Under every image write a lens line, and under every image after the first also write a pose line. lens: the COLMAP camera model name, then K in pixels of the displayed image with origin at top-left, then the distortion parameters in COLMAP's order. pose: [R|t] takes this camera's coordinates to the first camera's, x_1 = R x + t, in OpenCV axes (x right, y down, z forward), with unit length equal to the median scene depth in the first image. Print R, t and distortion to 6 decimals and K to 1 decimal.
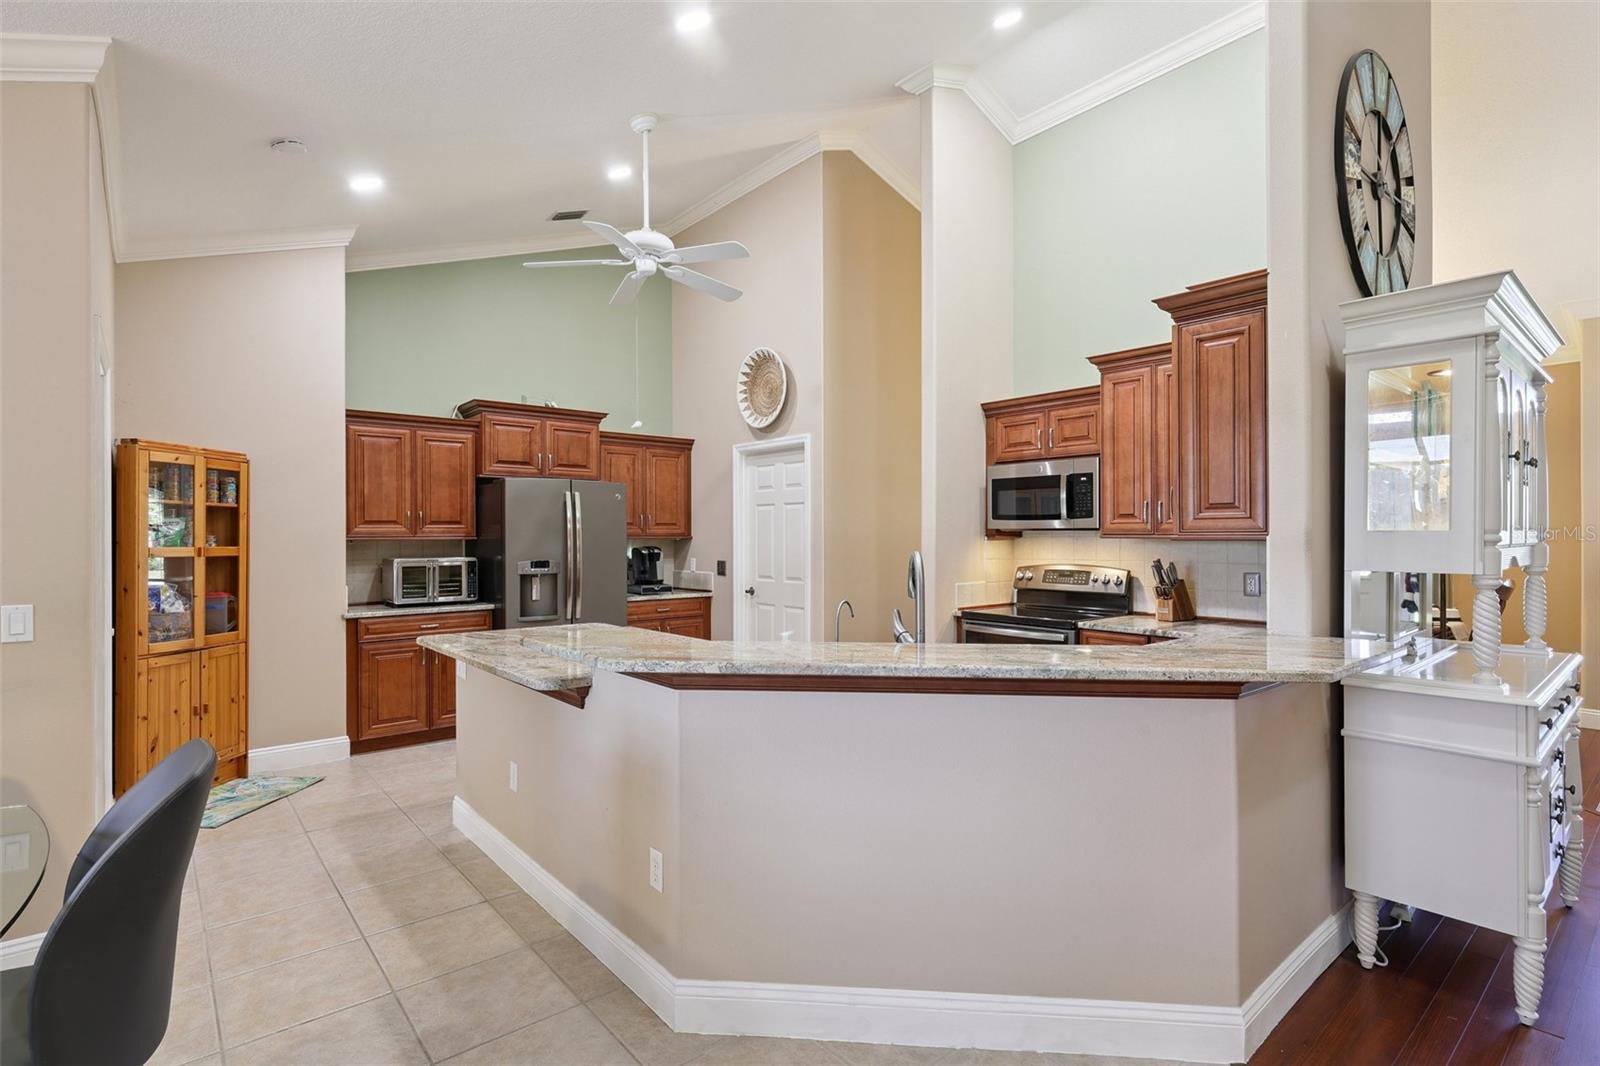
lens RADIAL K [[767.3, 0, 807.6], [0, 767.3, 536.6], [0, 0, 1]] dist [-0.000843, -0.000055]
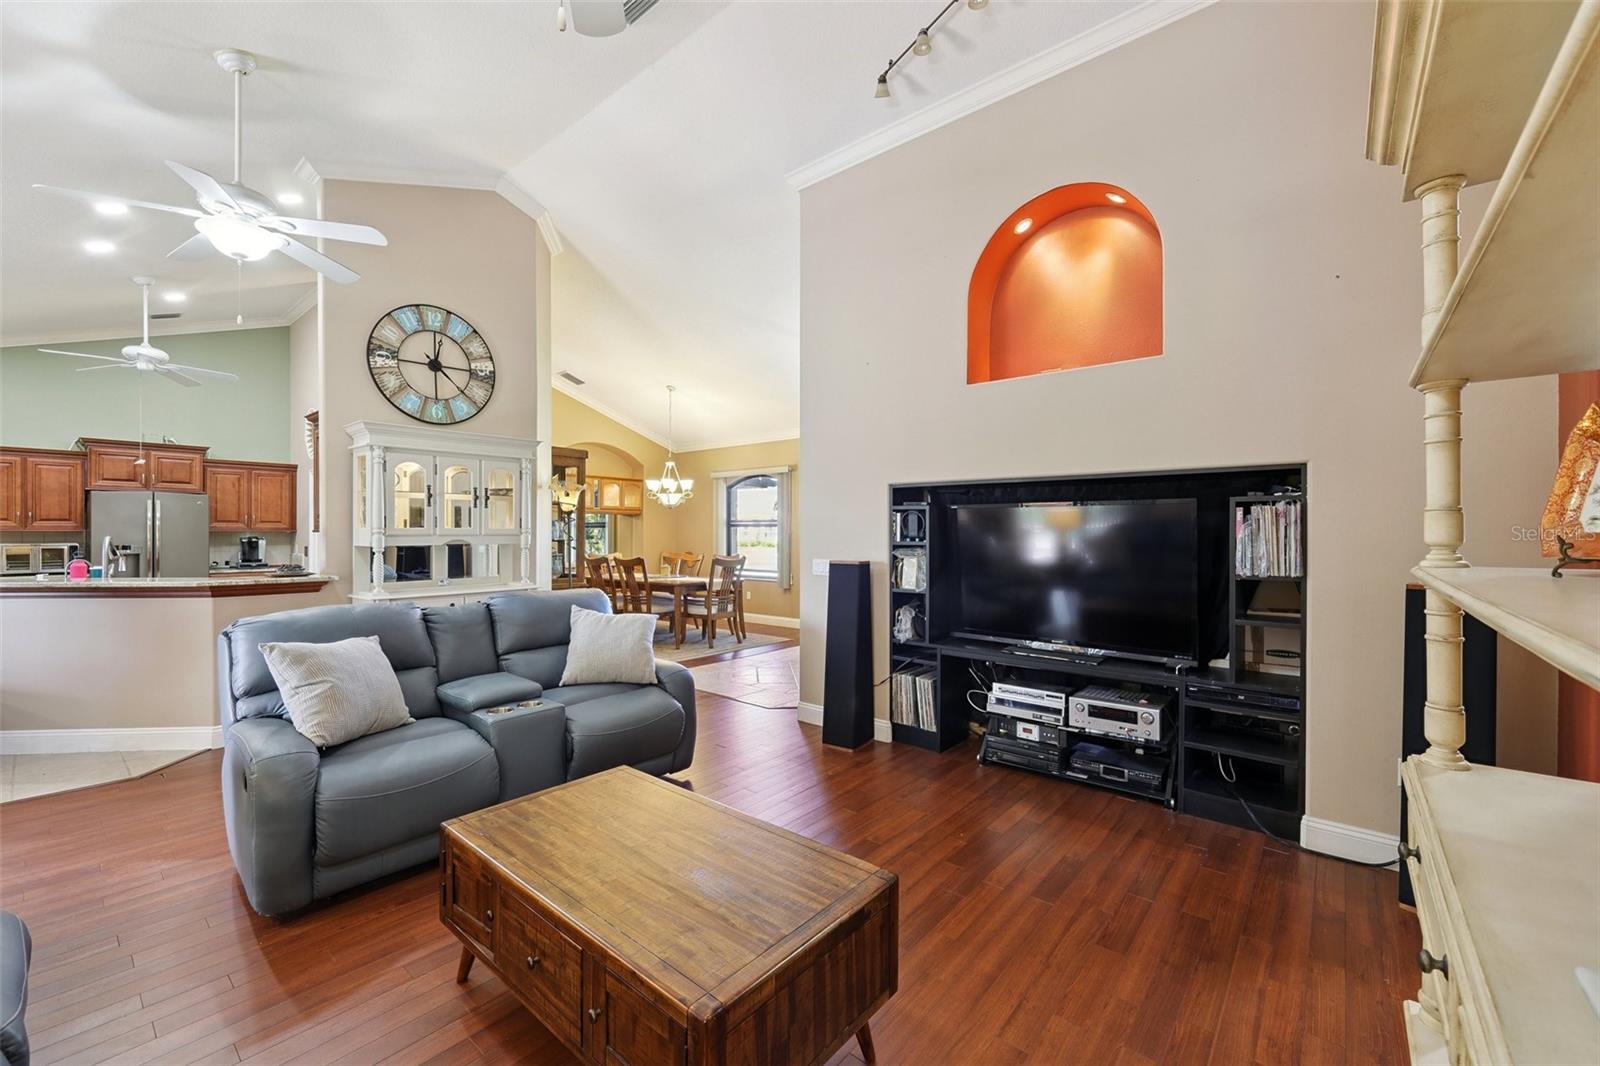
lens RADIAL K [[645.3, 0, 797.2], [0, 645.3, 530.2], [0, 0, 1]] dist [0.002248, -0.000179]
pose [[0.988052, 0.009310, 0.153839, 0.751269], [-0.009329, 0.999956, -0.000604, -0.010188], [-0.153838, -0.000839, 0.988096, -0.463612]]
